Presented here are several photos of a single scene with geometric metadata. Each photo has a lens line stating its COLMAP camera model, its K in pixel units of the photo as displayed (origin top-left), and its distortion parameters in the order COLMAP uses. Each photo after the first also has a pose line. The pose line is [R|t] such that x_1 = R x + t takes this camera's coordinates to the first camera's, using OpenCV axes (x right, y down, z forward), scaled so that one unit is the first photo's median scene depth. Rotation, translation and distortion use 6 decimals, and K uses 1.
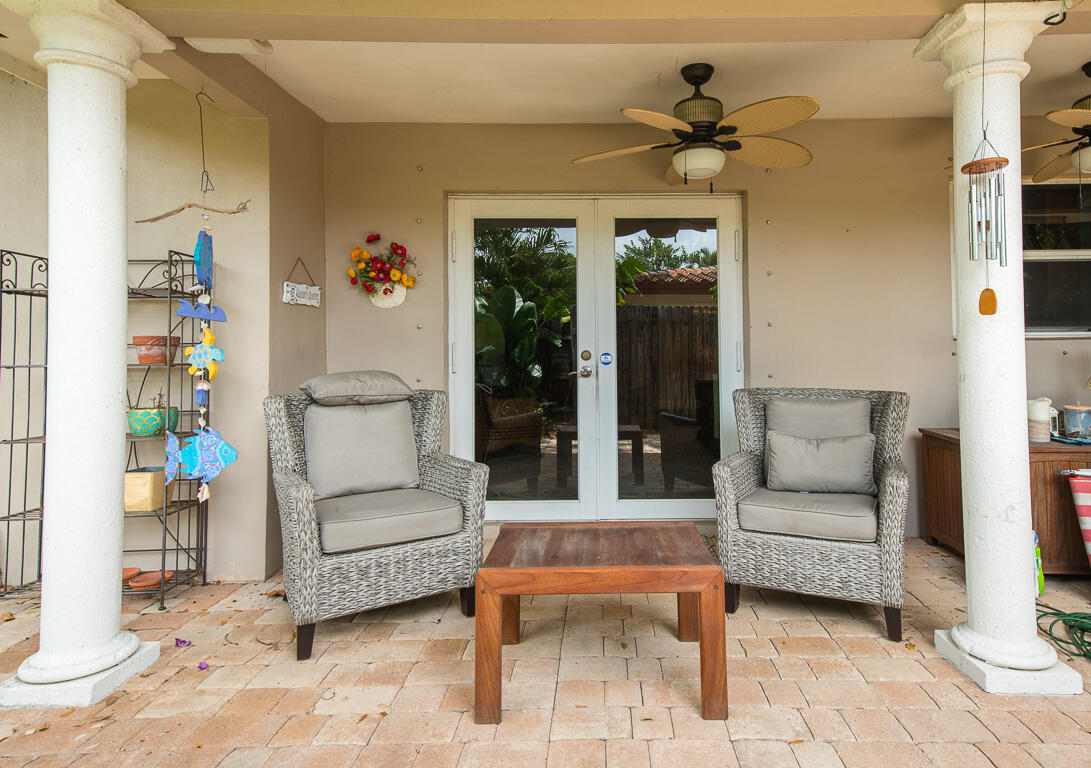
lens RADIAL K [[639.5, 0, 545.7], [0, 639.5, 332.1], [0, 0, 1]] dist [0.028962, -0.000407]
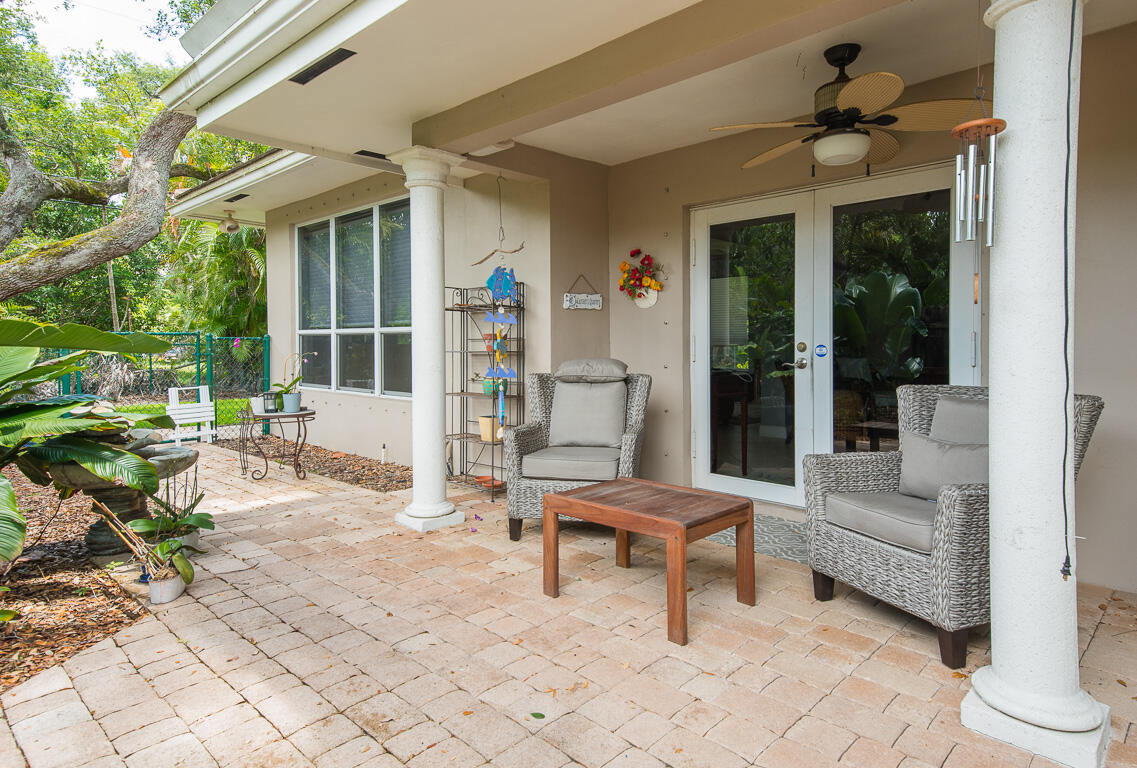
lens RADIAL K [[665.3, 0, 568.7], [0, 665.3, 347.1], [0, 0, 1]] dist [0.005128, -0.000200]
pose [[0.695875, 0.004923, -0.718146, 0.678066], [0.023742, 0.999272, 0.029856, -0.005191], [0.717770, -0.037827, 0.695252, -0.004475]]
